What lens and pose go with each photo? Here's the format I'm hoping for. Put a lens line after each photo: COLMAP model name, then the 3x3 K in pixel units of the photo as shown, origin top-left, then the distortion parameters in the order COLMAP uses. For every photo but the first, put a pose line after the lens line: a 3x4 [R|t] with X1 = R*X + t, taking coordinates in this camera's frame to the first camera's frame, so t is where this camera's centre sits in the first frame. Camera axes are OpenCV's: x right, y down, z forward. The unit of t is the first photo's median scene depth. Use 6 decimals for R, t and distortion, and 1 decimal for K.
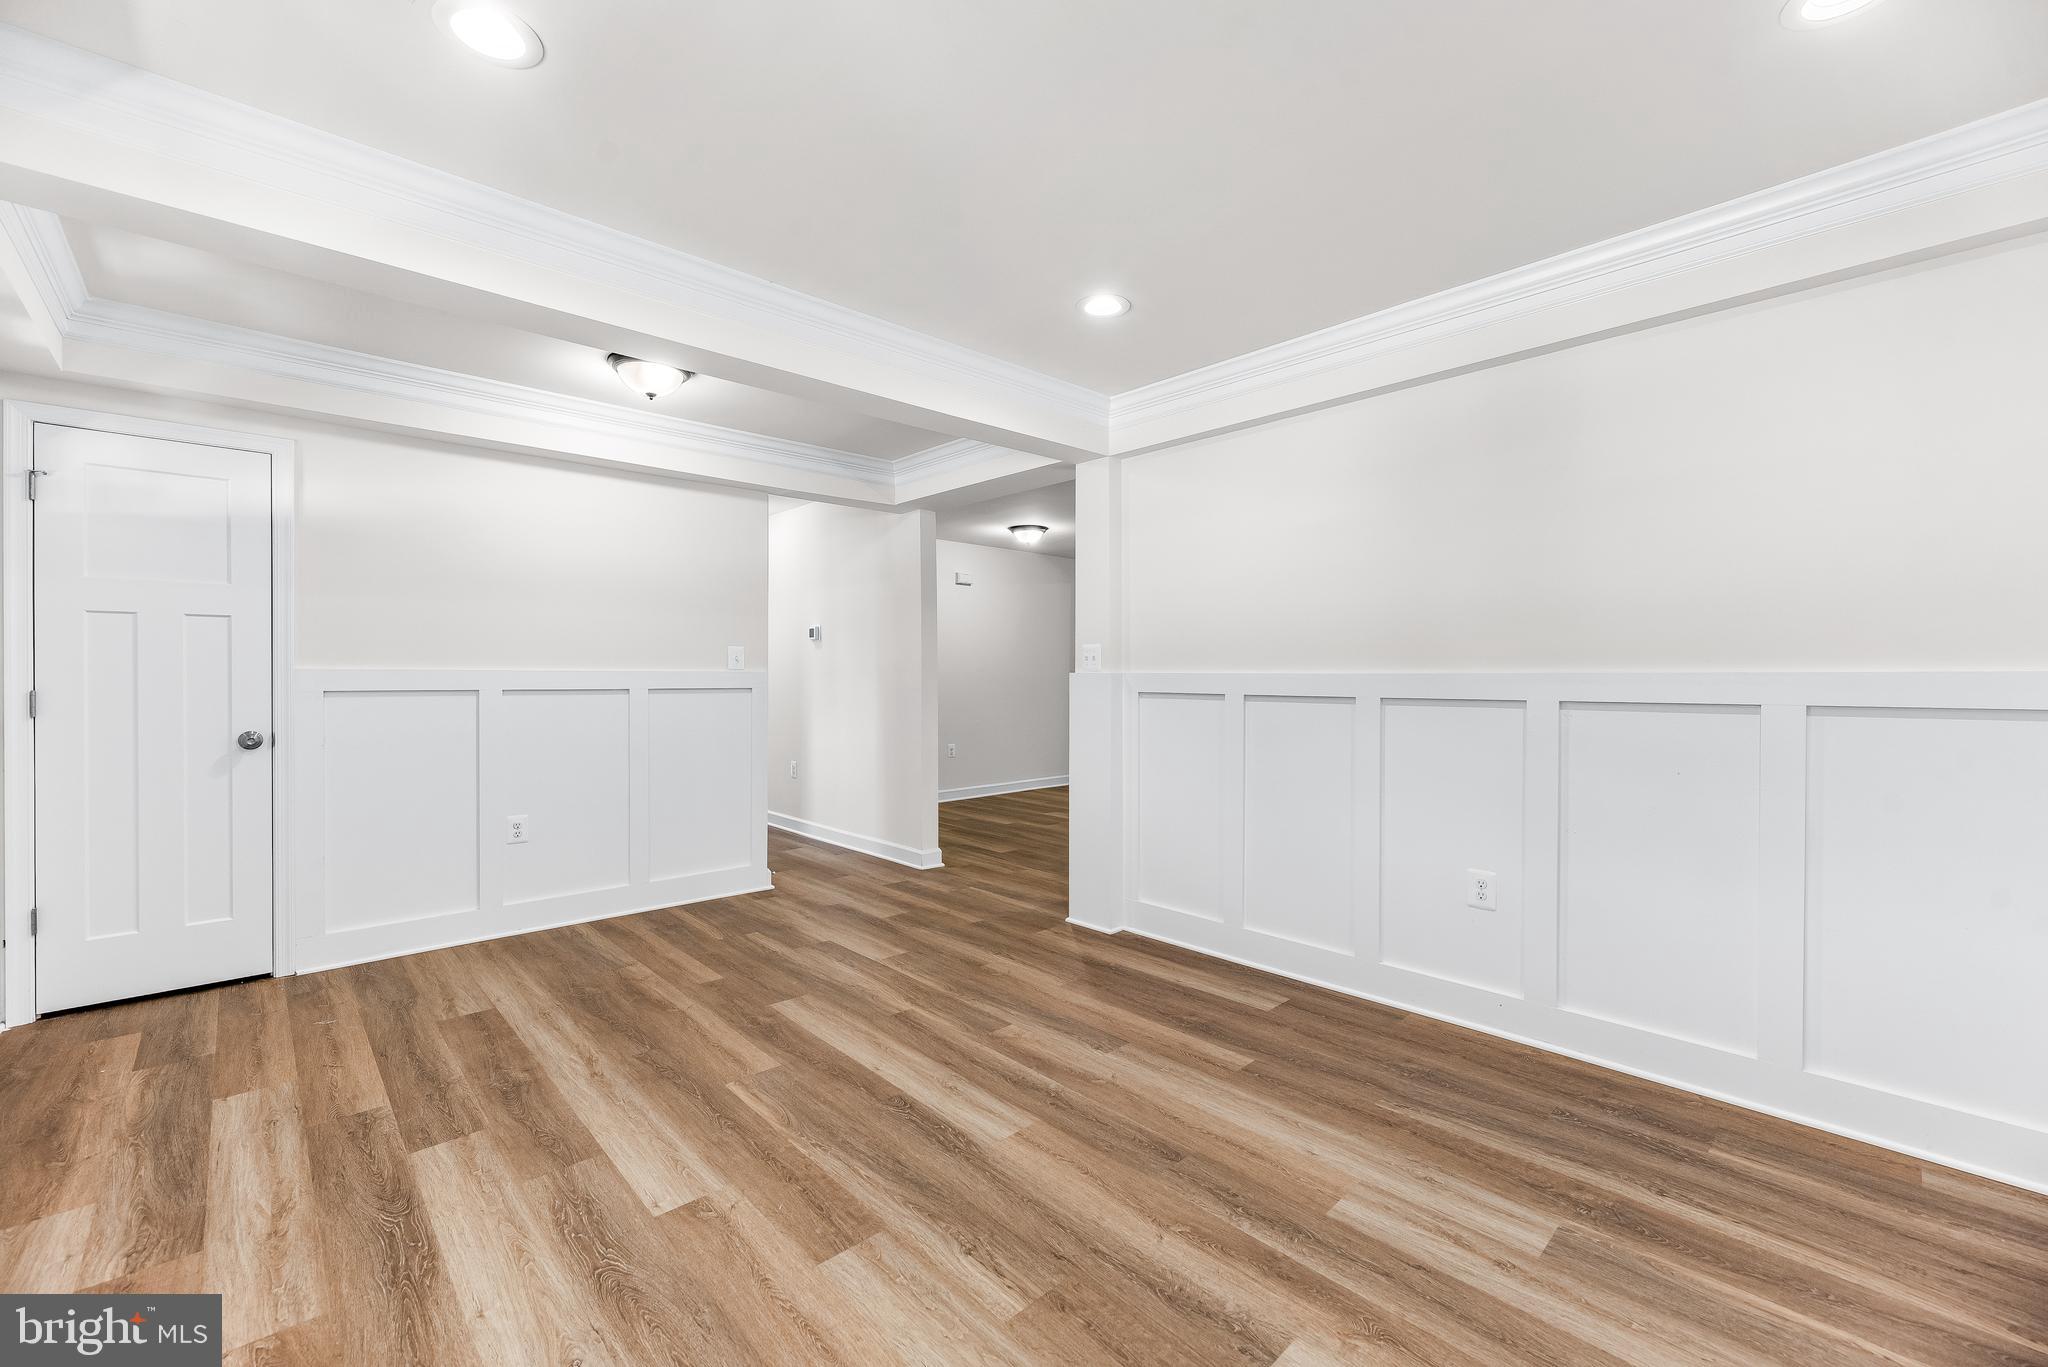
lens RADIAL K [[833.6, 0, 1027.8], [0, 833.6, 669.8], [0, 0, 1]] dist [-0.000457, -0.000718]
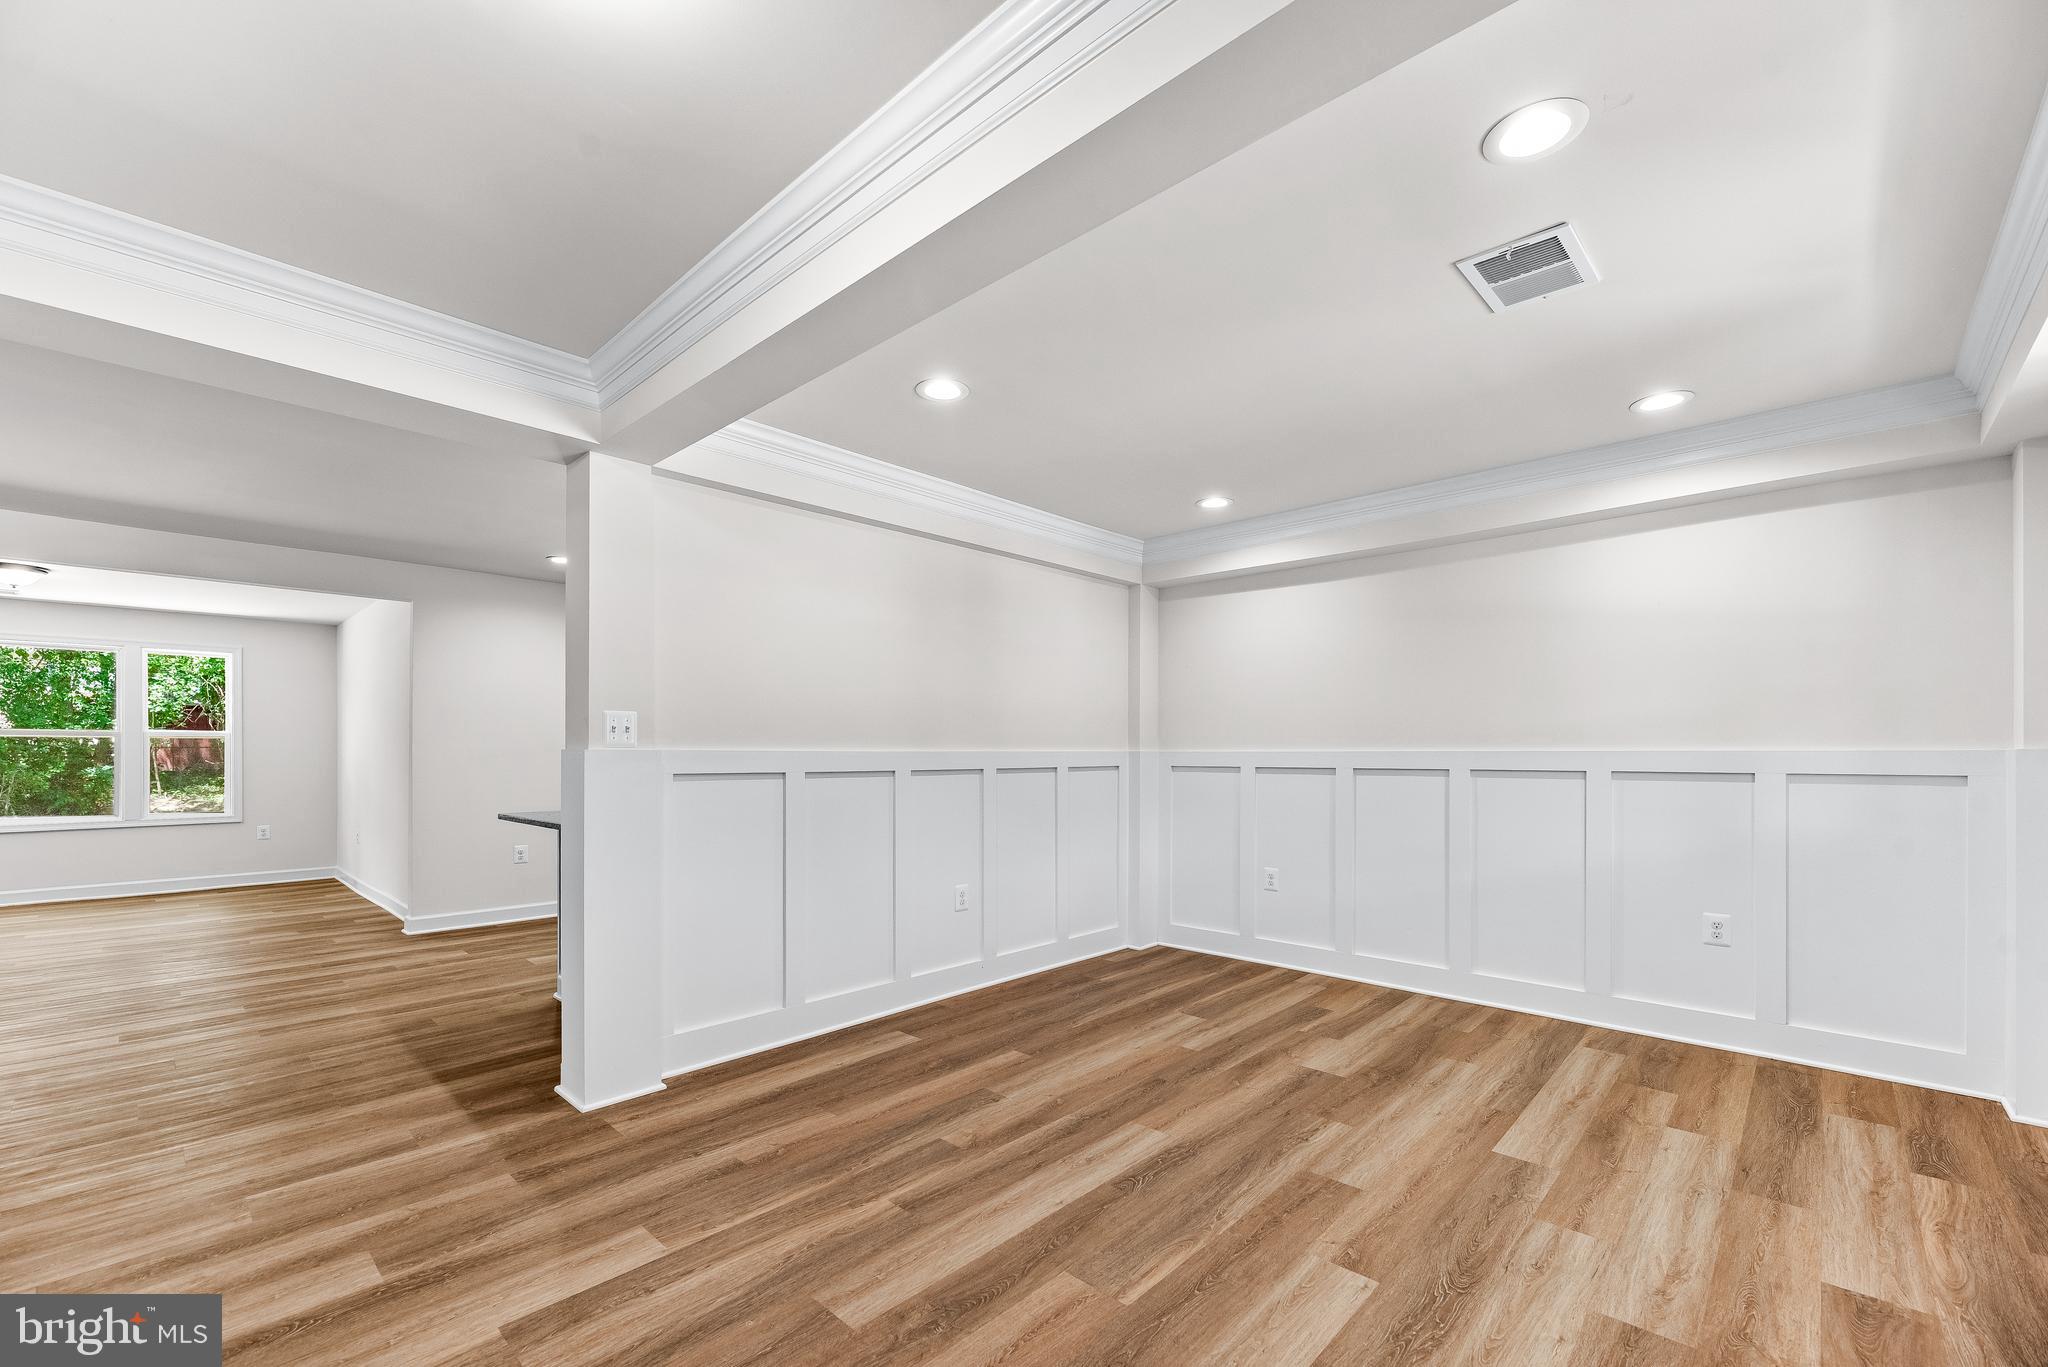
lens RADIAL K [[833.6, 0, 1020.9], [0, 833.6, 761.1], [0, 0, 1]] dist [-0.000457, -0.000718]
pose [[-0.050524, -0.010044, 0.998672, -0.935864], [-0.008731, 0.999916, 0.009614, 0.004632], [-0.998685, -0.008233, -0.050608, 0.970647]]
